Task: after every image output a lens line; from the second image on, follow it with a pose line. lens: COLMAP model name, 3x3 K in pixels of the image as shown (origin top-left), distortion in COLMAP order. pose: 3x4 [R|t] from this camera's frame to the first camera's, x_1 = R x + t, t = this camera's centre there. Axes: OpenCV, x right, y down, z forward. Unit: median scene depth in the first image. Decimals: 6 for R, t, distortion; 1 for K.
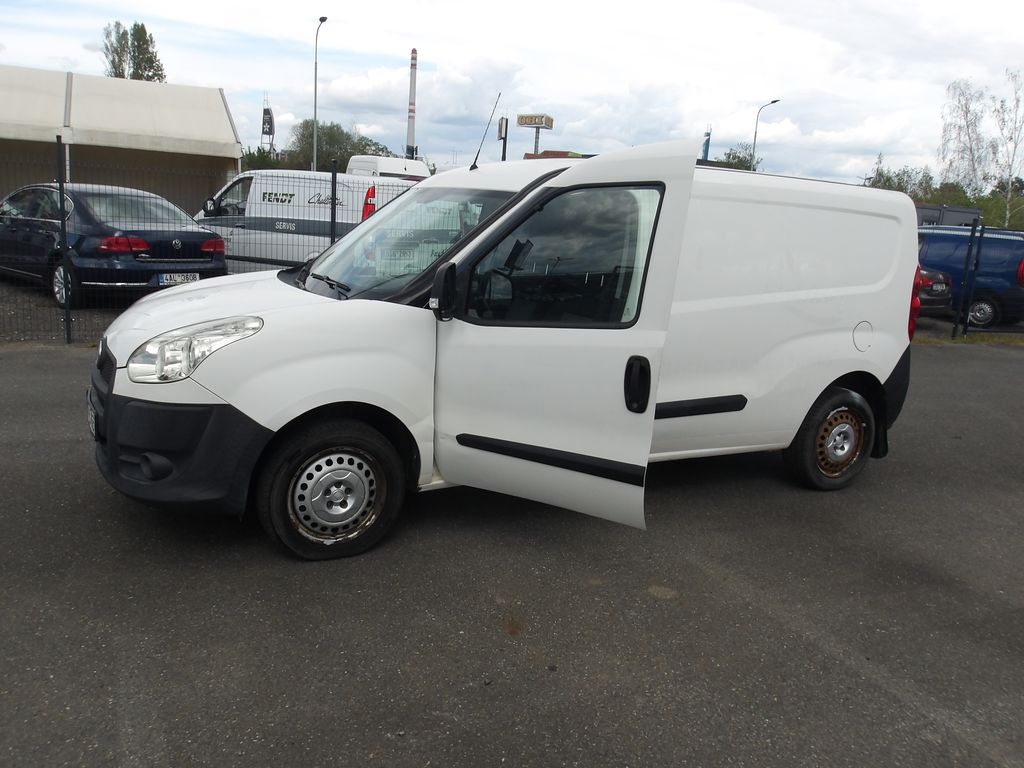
lens RADIAL K [[837.1, 0, 512.0], [0, 837.1, 384.0], [0, 0, 1]] dist [-0.004462, 0.012819]
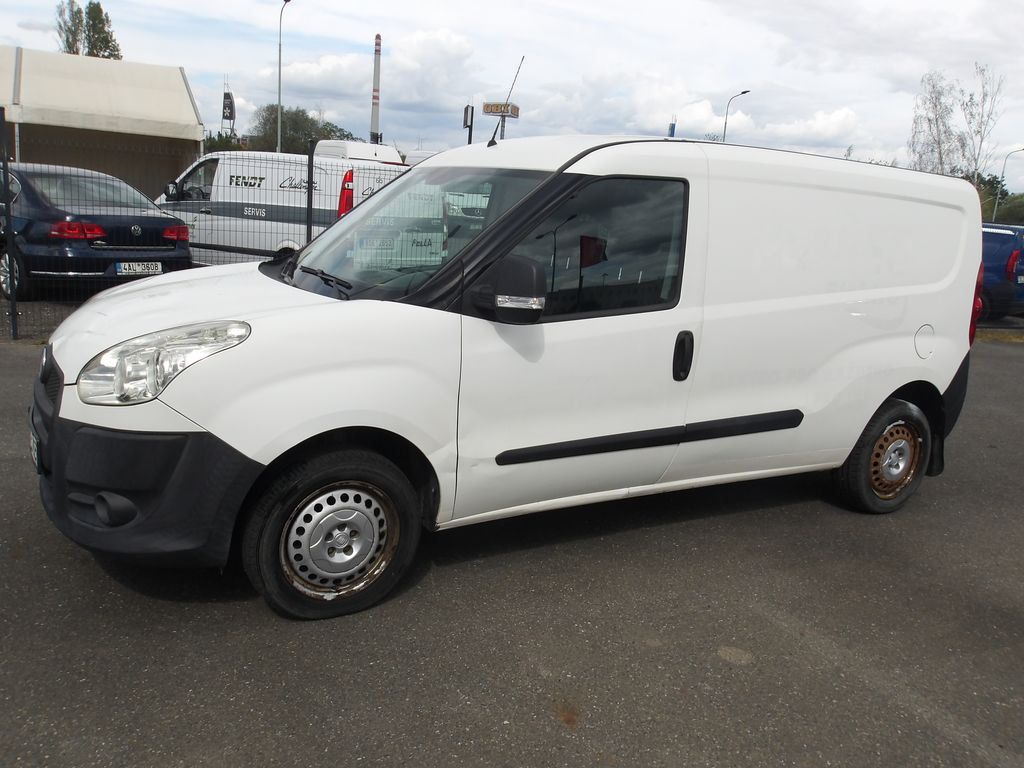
lens RADIAL K [[841.0, 0, 512.0], [0, 841.0, 384.0], [0, 0, 1]] dist [0.010459, -0.010233]
pose [[0.999210, 0.001715, 0.039712, -0.065206], [-0.002164, 0.999934, 0.011268, -0.025791], [-0.039690, -0.011345, 0.999148, 0.151151]]
